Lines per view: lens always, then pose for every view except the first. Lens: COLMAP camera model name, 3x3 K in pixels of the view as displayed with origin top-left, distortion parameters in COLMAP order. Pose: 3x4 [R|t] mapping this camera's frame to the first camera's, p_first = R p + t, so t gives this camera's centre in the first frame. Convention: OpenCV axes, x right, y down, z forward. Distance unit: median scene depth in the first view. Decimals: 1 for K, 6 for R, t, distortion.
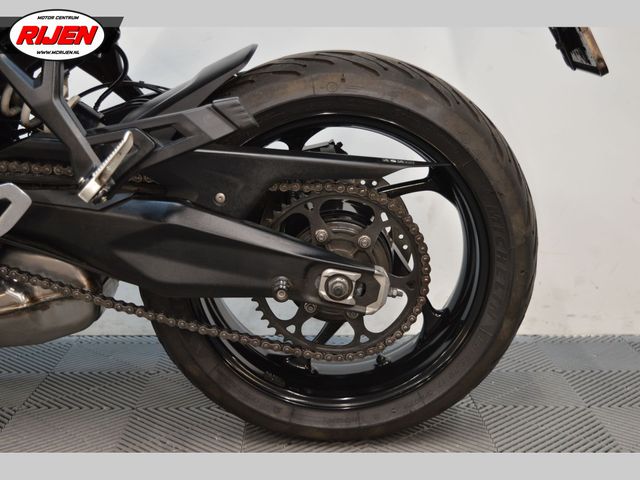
lens RADIAL K [[944.4, 0, 320.0], [0, 944.4, 240.0], [0, 0, 1]] dist [0.009924, 0.033410]
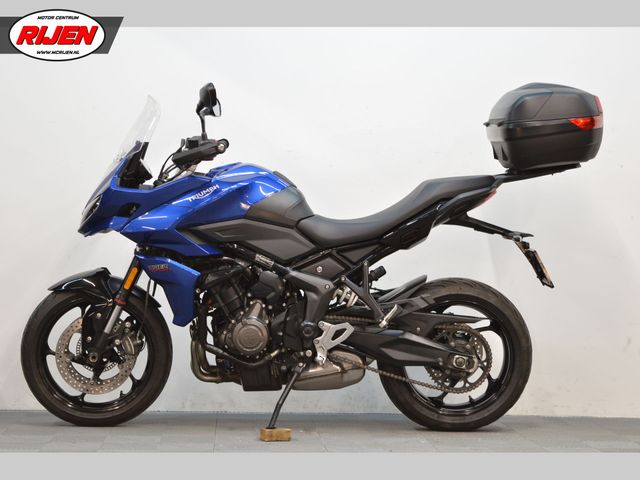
lens RADIAL K [[1521.3, 0, 320.0], [0, 1521.3, 240.0], [0, 0, 1]] dist [0.048376, 0.096882]
pose [[0.998693, 0.015202, 0.048796, -0.595375], [-0.005898, 0.982643, -0.185414, 0.512030], [-0.050768, 0.184884, 0.981448, -3.328931]]
